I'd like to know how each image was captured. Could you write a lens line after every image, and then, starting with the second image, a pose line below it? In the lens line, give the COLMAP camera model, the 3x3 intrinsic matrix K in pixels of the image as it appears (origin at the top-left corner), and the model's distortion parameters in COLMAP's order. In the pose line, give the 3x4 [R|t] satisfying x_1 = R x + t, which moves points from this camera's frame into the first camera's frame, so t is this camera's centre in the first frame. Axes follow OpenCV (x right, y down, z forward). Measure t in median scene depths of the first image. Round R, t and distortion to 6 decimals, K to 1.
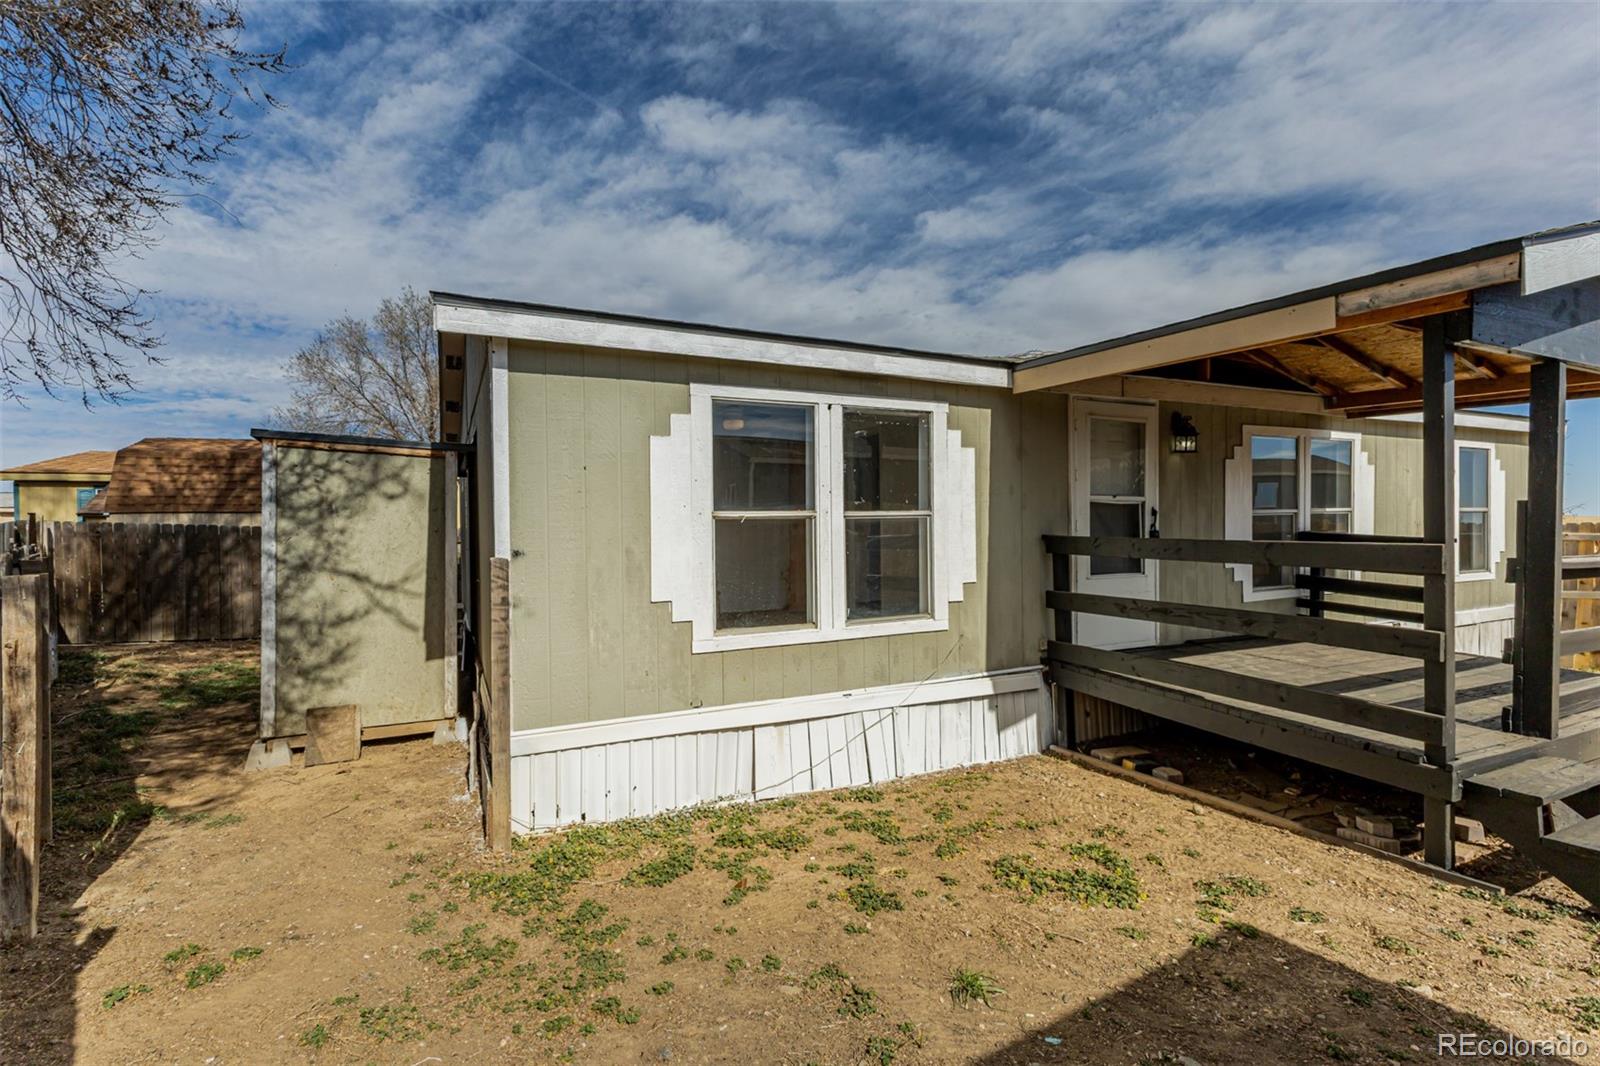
lens RADIAL K [[696.4, 0, 798.0], [0, 696.4, 529.1], [0, 0, 1]] dist [0.009975, -0.000152]
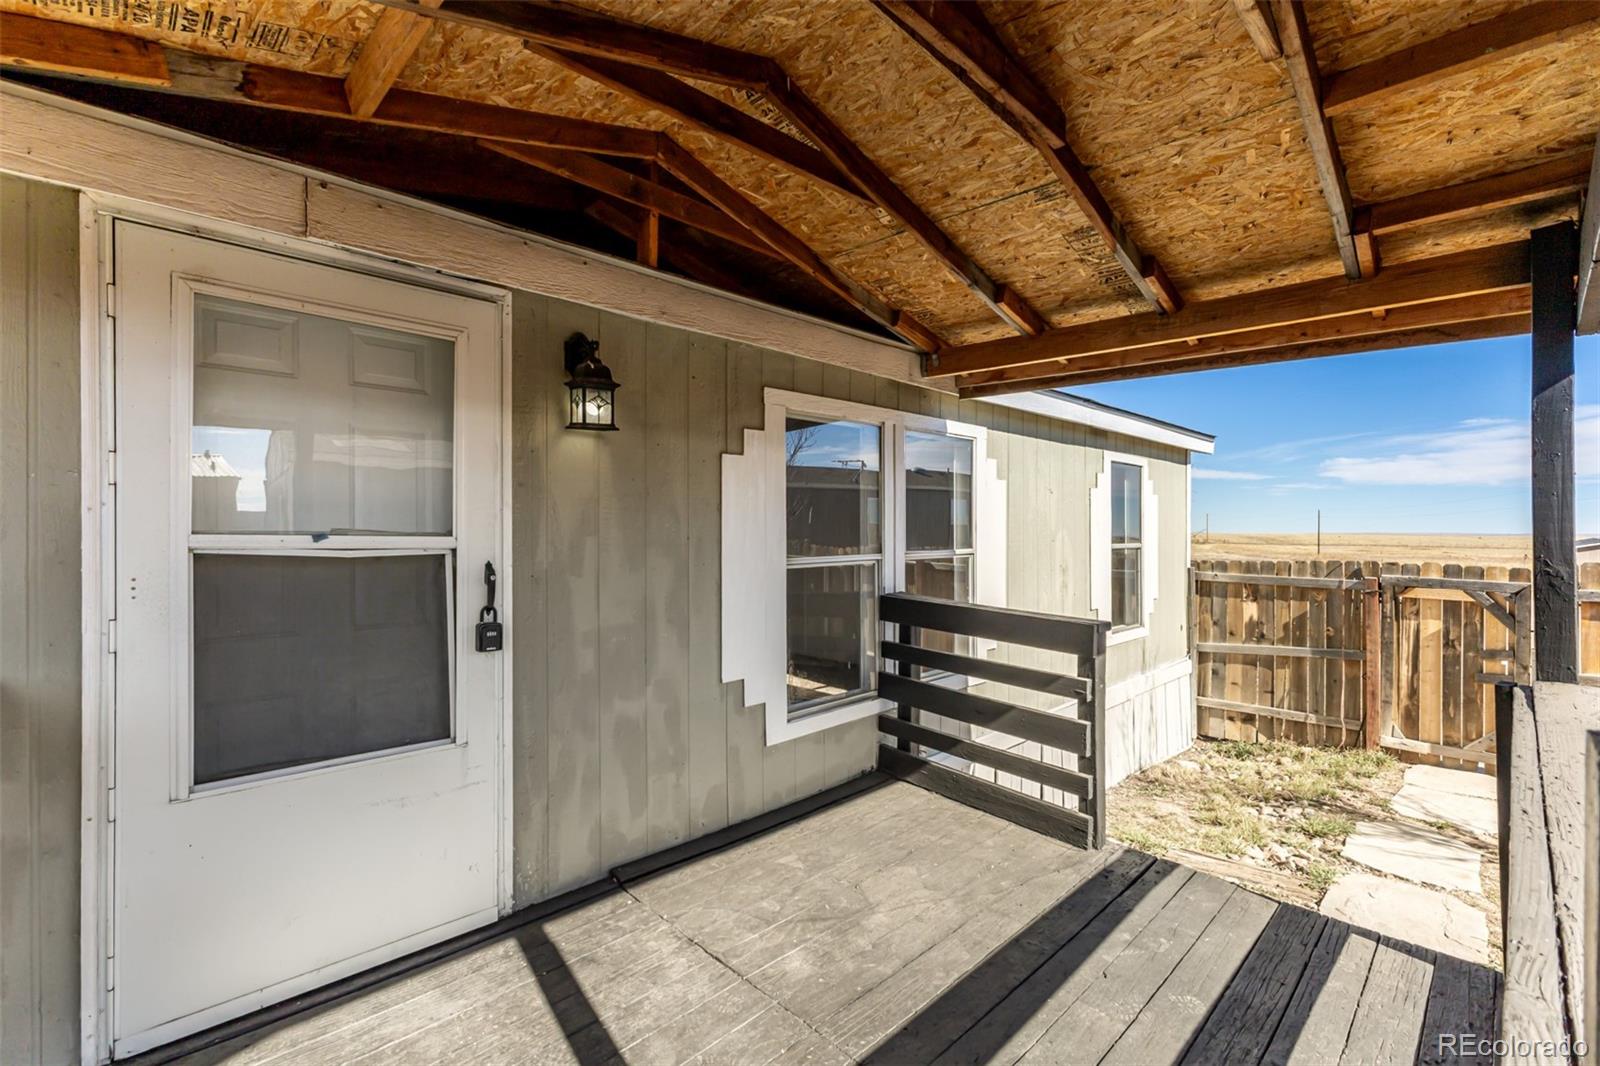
lens RADIAL K [[696.4, 0, 798.0], [0, 696.4, 529.1], [0, 0, 1]] dist [0.009975, -0.000152]
pose [[0.944304, 0.006070, 0.329018, 0.474883], [0.000373, 0.999809, -0.019517, -0.037392], [-0.329074, 0.018553, 0.944122, 0.506797]]
